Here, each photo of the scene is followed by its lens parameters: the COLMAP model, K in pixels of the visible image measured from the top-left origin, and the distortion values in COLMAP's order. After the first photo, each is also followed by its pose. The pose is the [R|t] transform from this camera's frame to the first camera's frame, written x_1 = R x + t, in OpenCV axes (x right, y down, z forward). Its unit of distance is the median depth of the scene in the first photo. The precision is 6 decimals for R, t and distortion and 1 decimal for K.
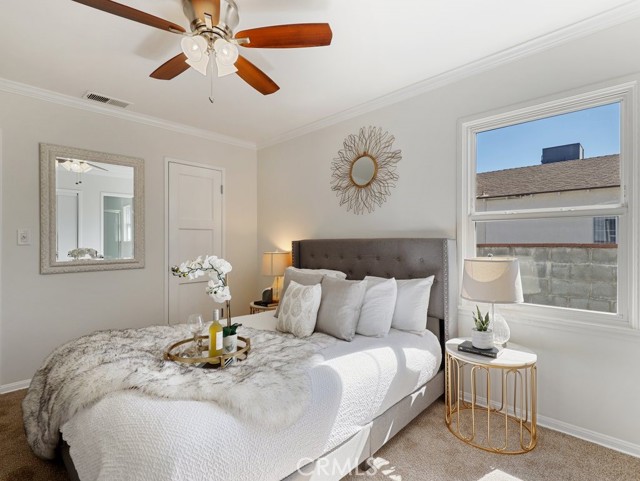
lens RADIAL K [[327.5, 0, 319.8], [0, 327.5, 242.2], [0, 0, 1]] dist [0.008953, -0.001201]
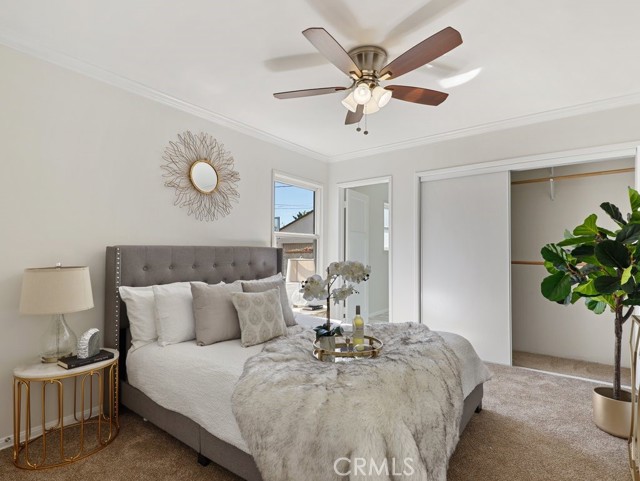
lens RADIAL K [[327.5, 0, 319.9], [0, 327.5, 243.6], [0, 0, 1]] dist [0.008953, -0.001201]
pose [[-0.135495, 0.013721, 0.990683, -0.904224], [-0.000754, 0.999902, -0.013952, -0.006140], [-0.990778, -0.002638, -0.135472, 0.812463]]
